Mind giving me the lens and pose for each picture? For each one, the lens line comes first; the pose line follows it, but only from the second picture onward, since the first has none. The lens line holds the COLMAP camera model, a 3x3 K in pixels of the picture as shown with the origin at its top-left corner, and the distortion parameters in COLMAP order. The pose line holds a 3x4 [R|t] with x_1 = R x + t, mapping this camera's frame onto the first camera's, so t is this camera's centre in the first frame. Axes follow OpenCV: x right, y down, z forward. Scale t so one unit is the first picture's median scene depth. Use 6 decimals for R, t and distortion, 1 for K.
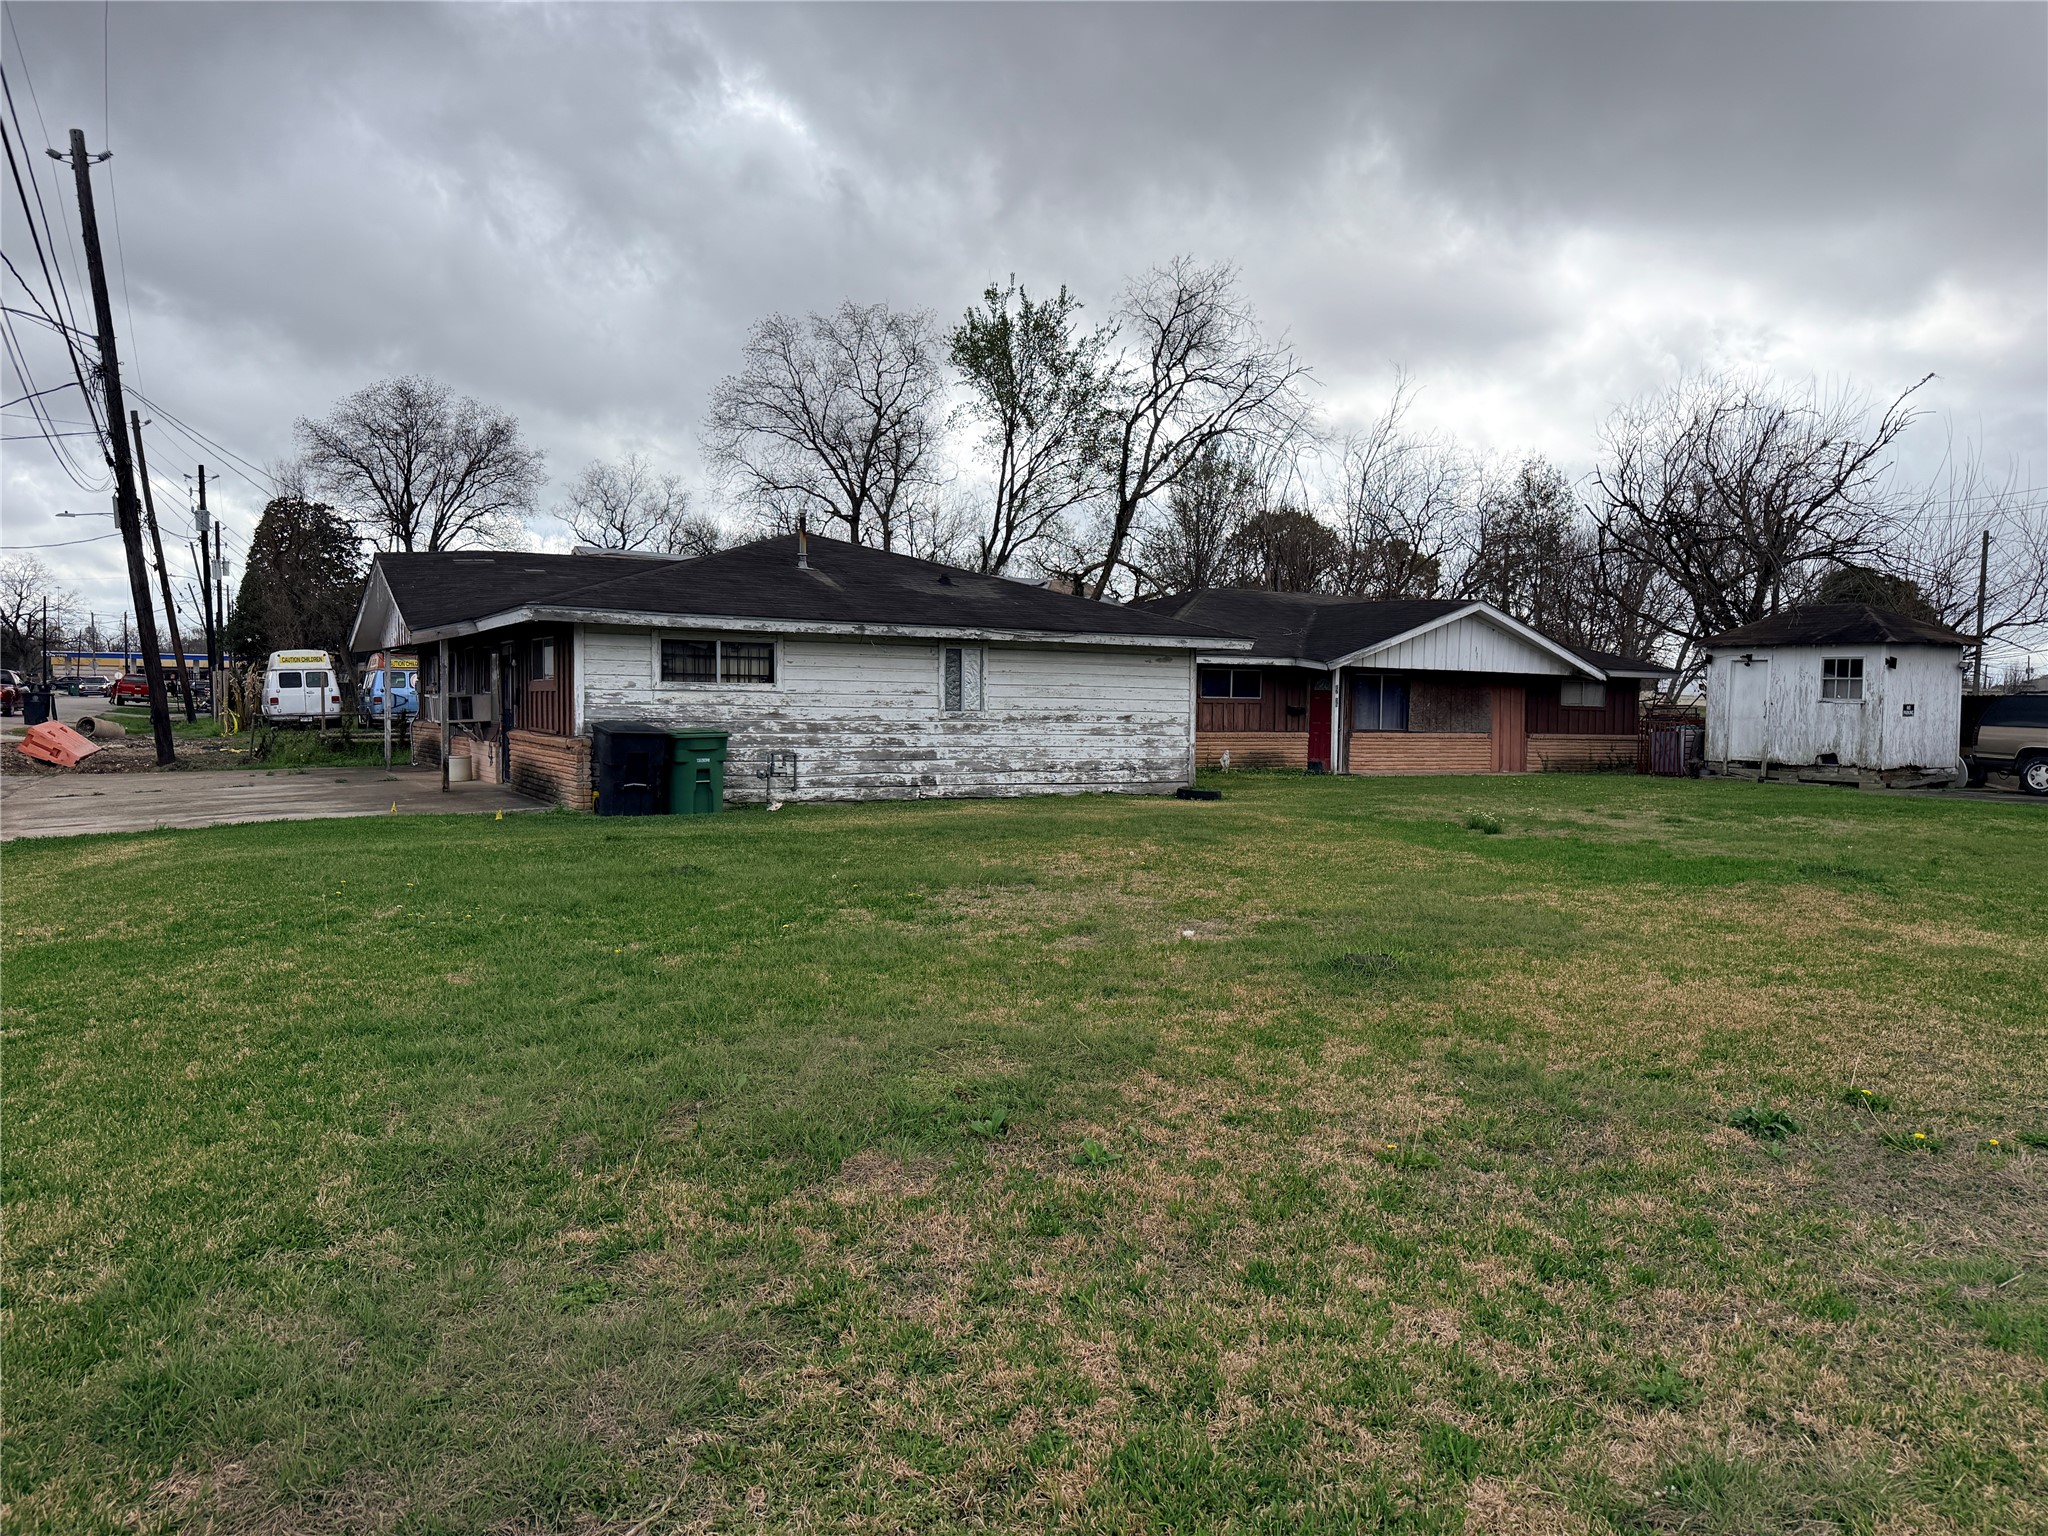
lens RADIAL K [[1452.2, 0, 1024.0], [0, 1452.2, 768.0], [0, 0, 1]] dist [-0.003040, -0.007195]
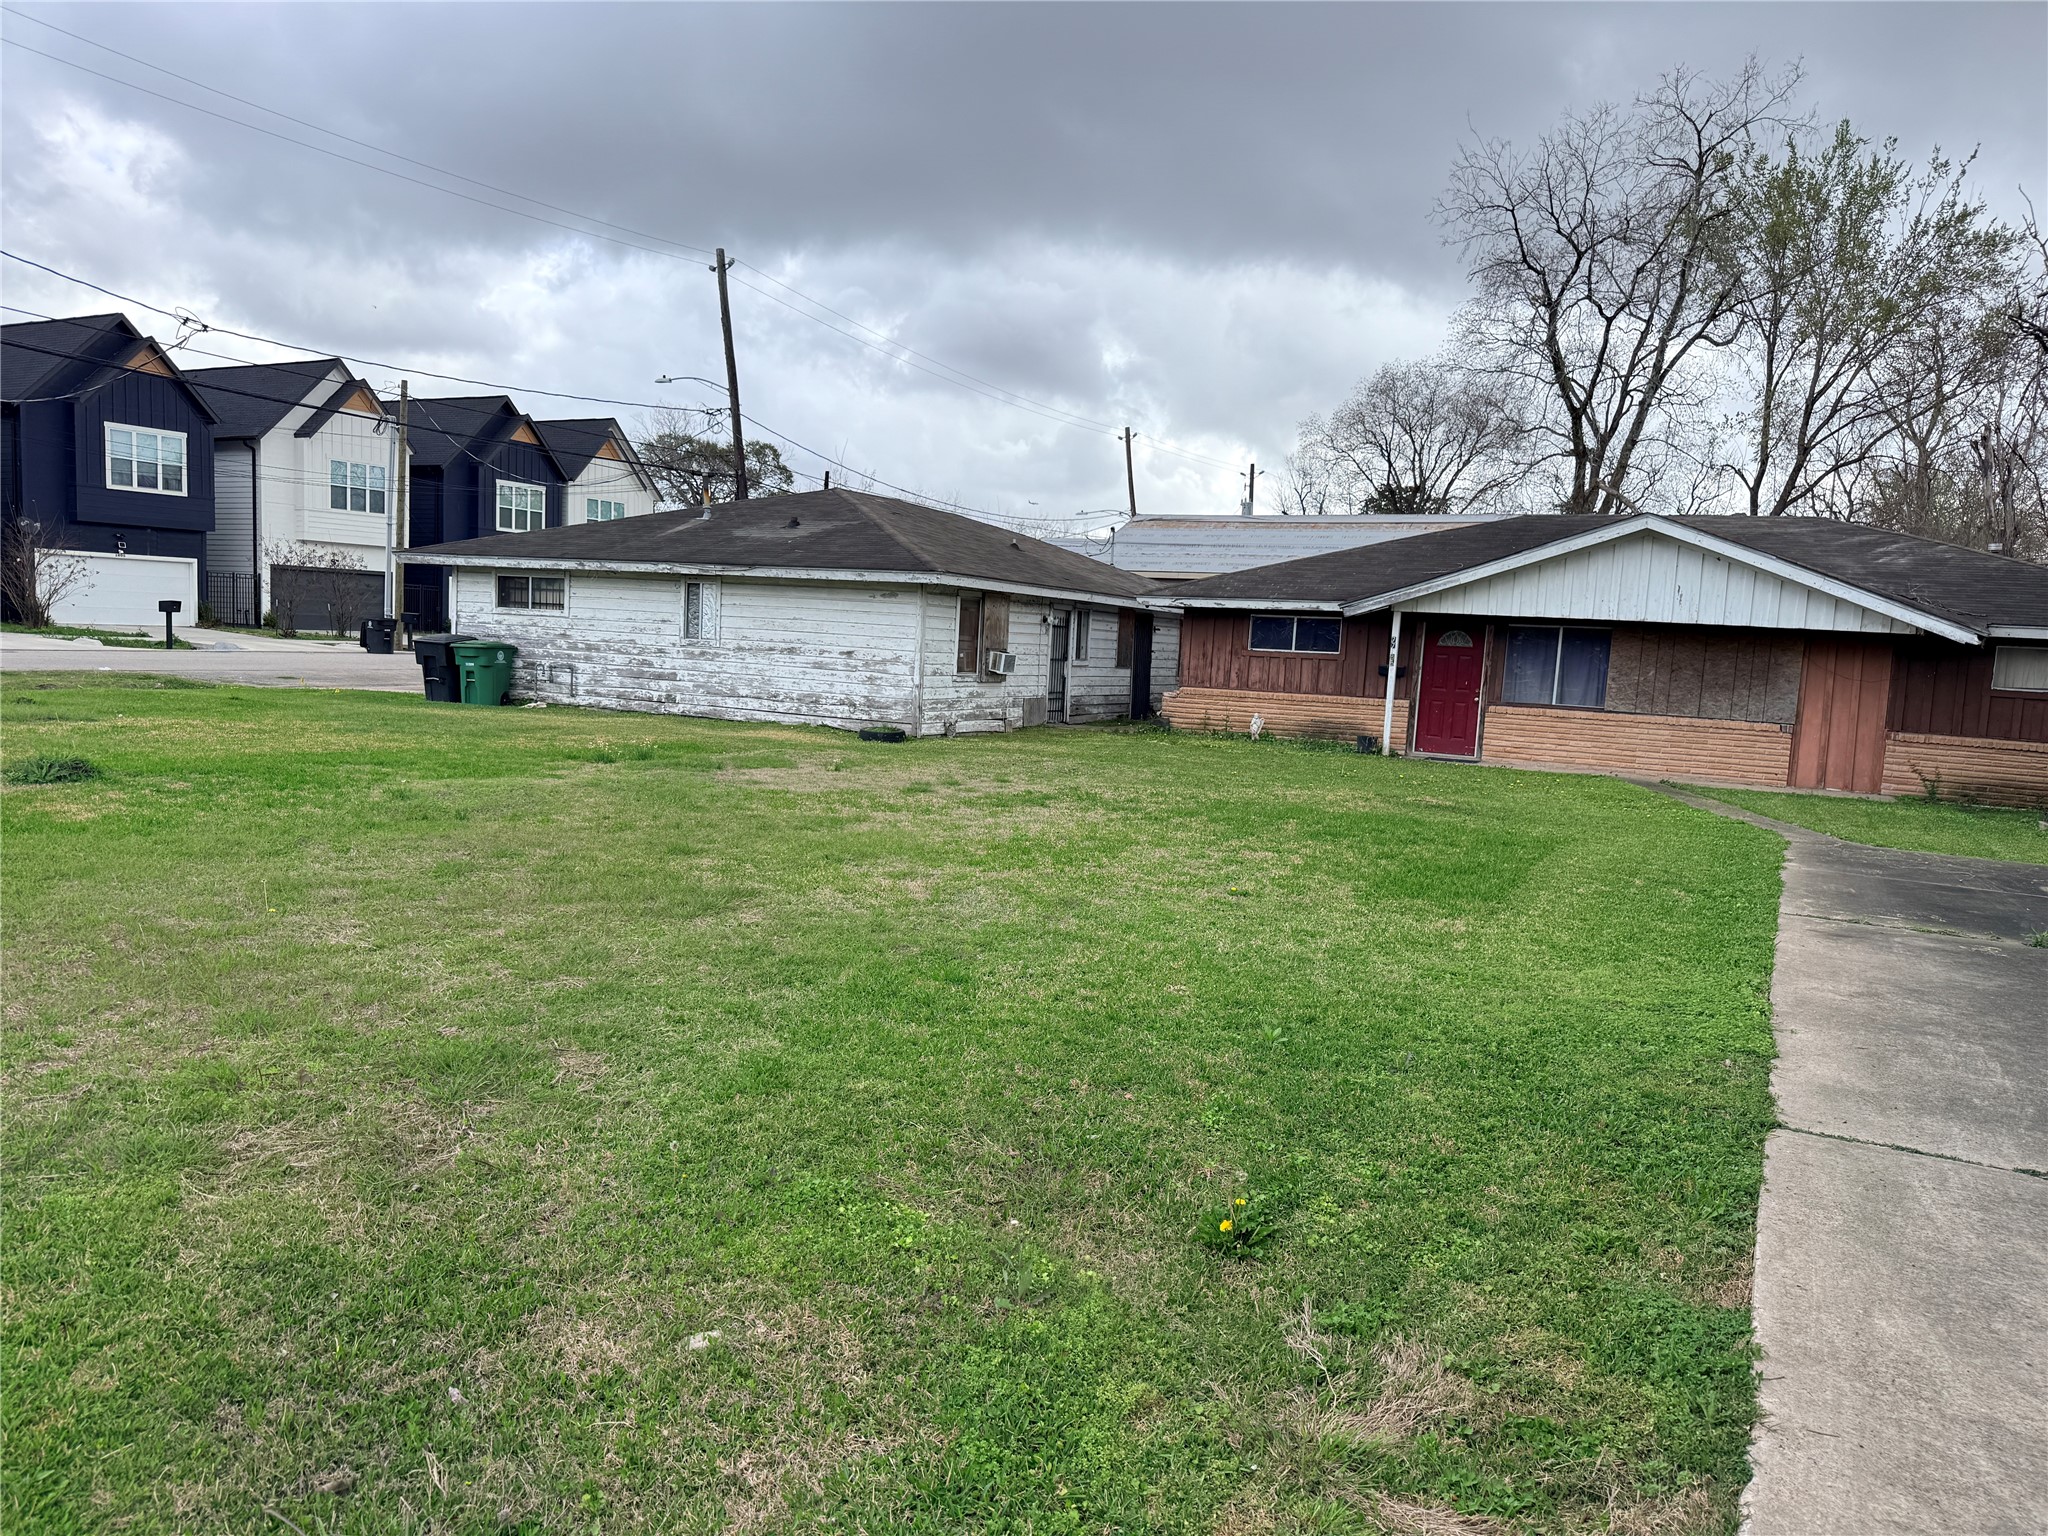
lens RADIAL K [[1352.2, 0, 1025.5], [0, 1352.2, 792.2], [0, 0, 1]] dist [0.056740, -0.002378]
pose [[0.568791, 0.108052, -0.815354, 0.943280], [-0.079692, 0.993909, 0.076122, -0.021061], [0.818612, 0.021680, 0.573937, 0.590522]]
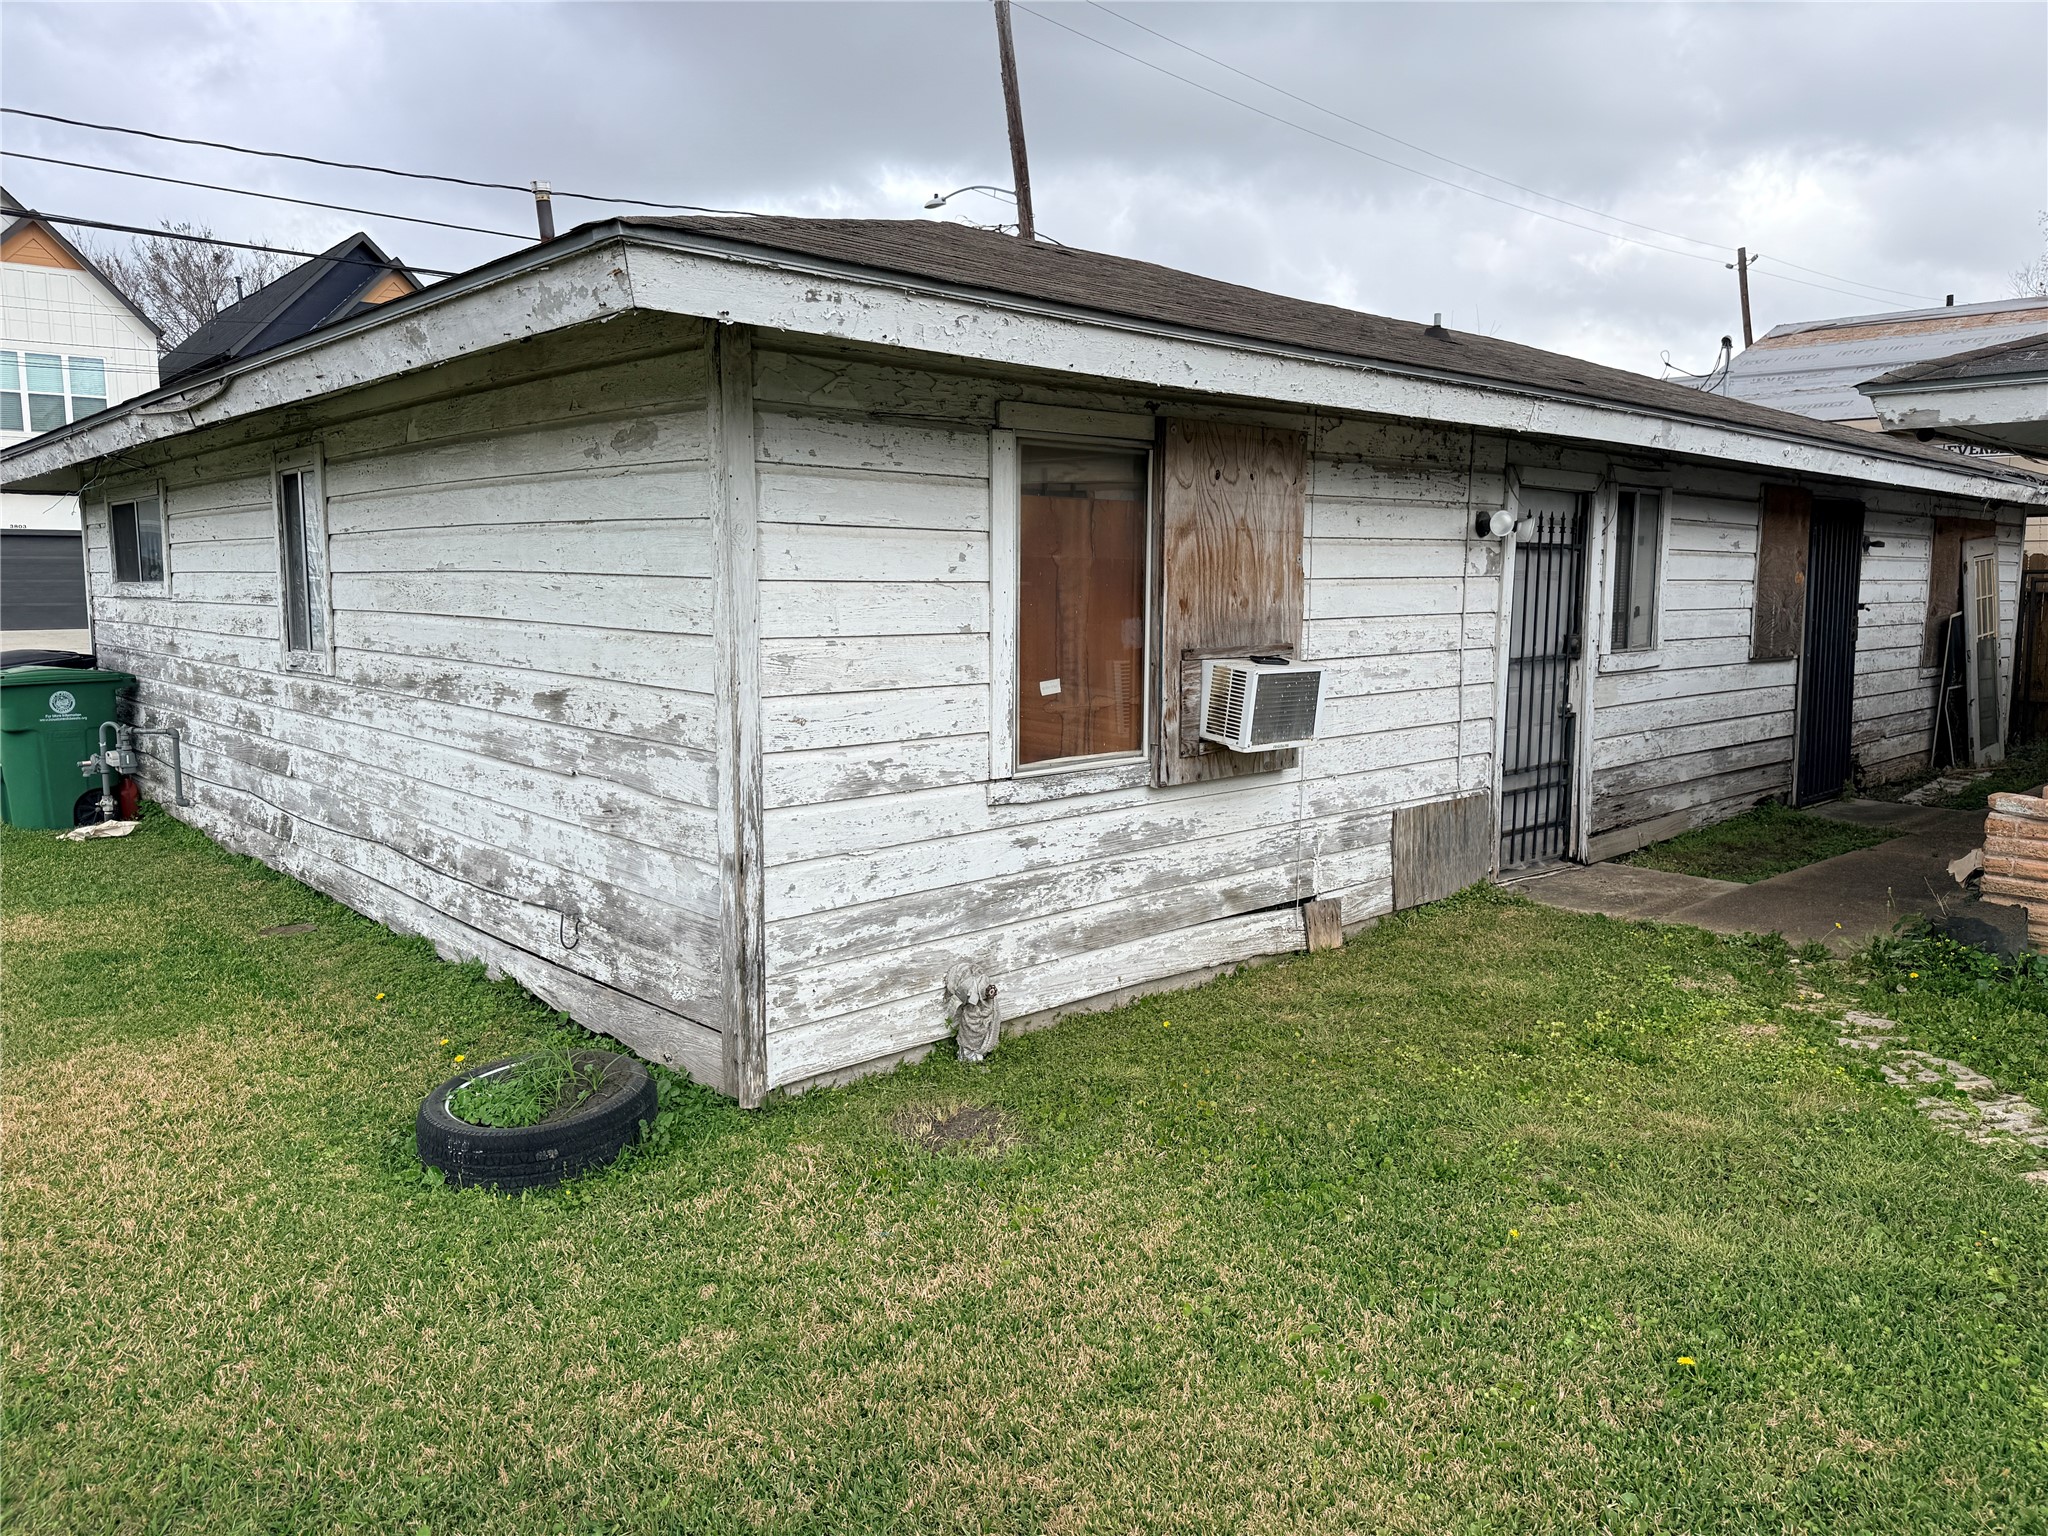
lens RADIAL K [[1452.2, 0, 1024.0], [0, 1452.2, 768.0], [0, 0, 1]] dist [-0.003040, -0.007195]
pose [[0.226923, 0.115971, -0.966983, 0.335194], [-0.040890, 0.993144, 0.109512, -0.055079], [0.973054, 0.014689, 0.230109, 1.060664]]
